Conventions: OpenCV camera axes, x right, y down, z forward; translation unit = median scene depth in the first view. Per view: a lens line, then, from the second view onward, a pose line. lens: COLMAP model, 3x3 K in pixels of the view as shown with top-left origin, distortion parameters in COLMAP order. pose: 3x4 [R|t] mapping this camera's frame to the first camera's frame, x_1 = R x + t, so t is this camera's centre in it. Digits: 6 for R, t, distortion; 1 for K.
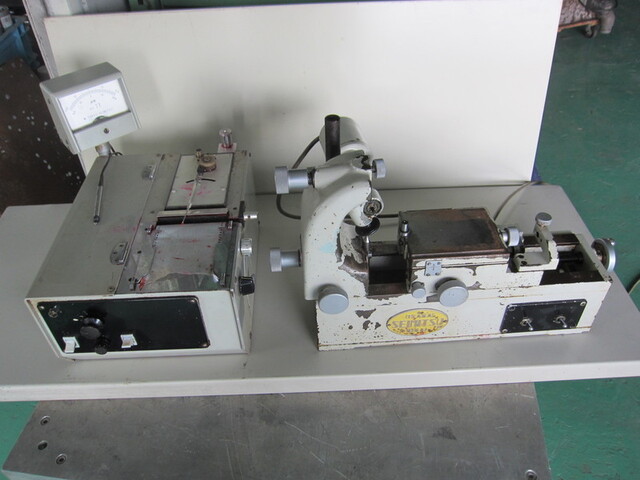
lens RADIAL K [[524.4, 0, 320.0], [0, 524.4, 240.0], [0, 0, 1]] dist [-0.047686, 0.006535]
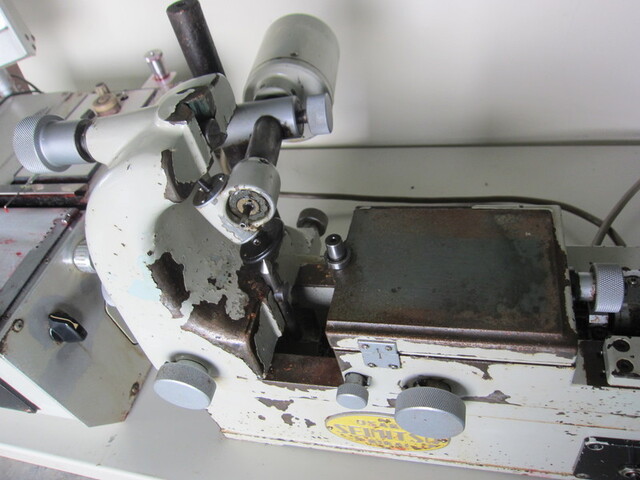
lens RADIAL K [[524.4, 0, 320.0], [0, 524.4, 240.0], [0, 0, 1]] dist [-0.047686, 0.006535]
pose [[0.948885, 0.073051, -0.307051, 0.283769], [-0.037761, 0.992134, 0.119349, -0.084782], [0.313355, -0.101654, 0.944180, 0.570583]]
